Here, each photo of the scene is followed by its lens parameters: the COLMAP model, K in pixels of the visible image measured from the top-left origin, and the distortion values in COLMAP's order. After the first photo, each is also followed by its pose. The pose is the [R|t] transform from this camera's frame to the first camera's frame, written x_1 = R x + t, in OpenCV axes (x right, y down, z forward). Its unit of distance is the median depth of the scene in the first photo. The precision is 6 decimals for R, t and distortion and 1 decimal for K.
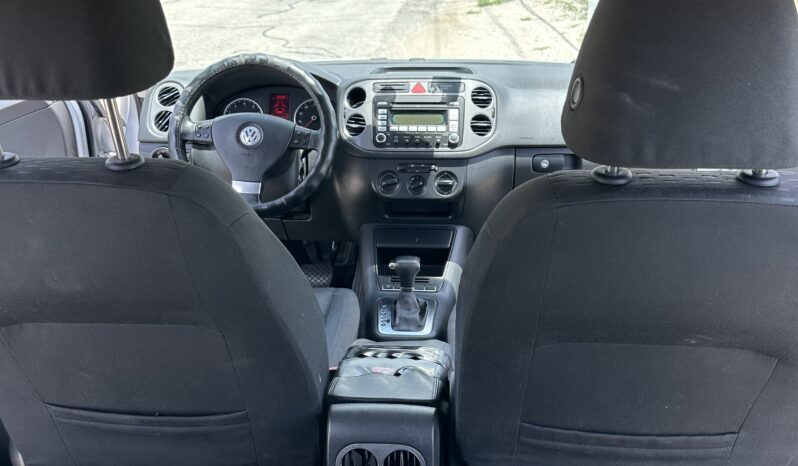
lens RADIAL K [[671.7, 0, 399.2], [0, 671.7, 233.5], [0, 0, 1]] dist [0.010925, 0.003683]
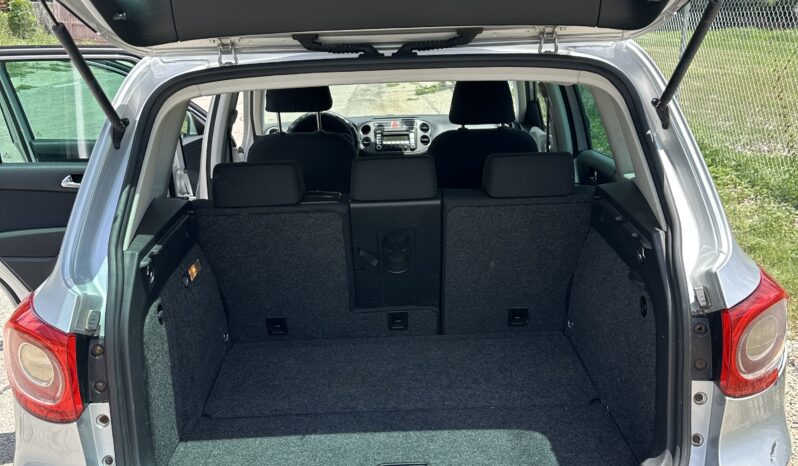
lens RADIAL K [[671.7, 0, 406.8], [0, 671.7, 231.7], [0, 0, 1]] dist [0.010925, 0.003683]
pose [[0.994853, -0.039682, 0.093235, -0.147606], [0.051296, 0.990744, -0.125679, 0.394315], [-0.087385, 0.129814, 0.987680, -1.077701]]
